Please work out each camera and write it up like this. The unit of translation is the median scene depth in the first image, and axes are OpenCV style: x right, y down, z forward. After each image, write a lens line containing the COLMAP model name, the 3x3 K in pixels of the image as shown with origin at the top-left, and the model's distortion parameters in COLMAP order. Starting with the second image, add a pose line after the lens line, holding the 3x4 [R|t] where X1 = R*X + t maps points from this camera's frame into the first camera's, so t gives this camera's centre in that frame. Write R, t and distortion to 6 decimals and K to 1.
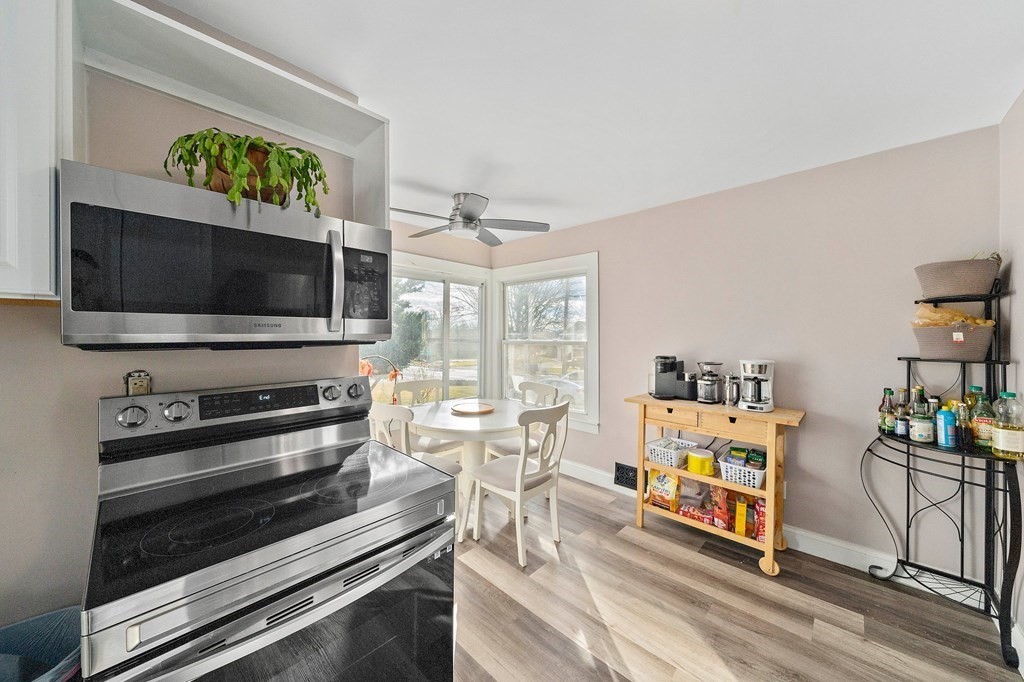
lens RADIAL K [[357.9, 0, 512.1], [0, 357.9, 334.4], [0, 0, 1]] dist [-0.000005, 0.000002]
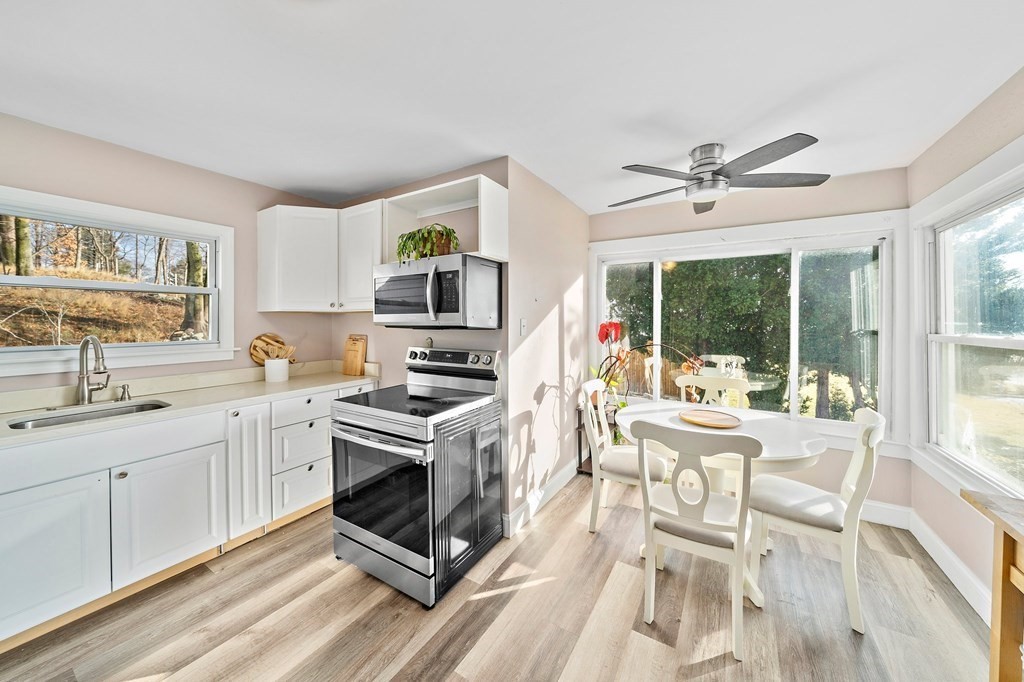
lens RADIAL K [[361.7, 0, 512.5], [0, 361.7, 322.8], [0, 0, 1]] dist [0.000225, 0.000021]
pose [[0.212570, 0.001730, -0.977144, 0.661056], [-0.005872, 0.999983, 0.000493, 0.001241], [0.977128, 0.005633, 0.212577, 0.492578]]
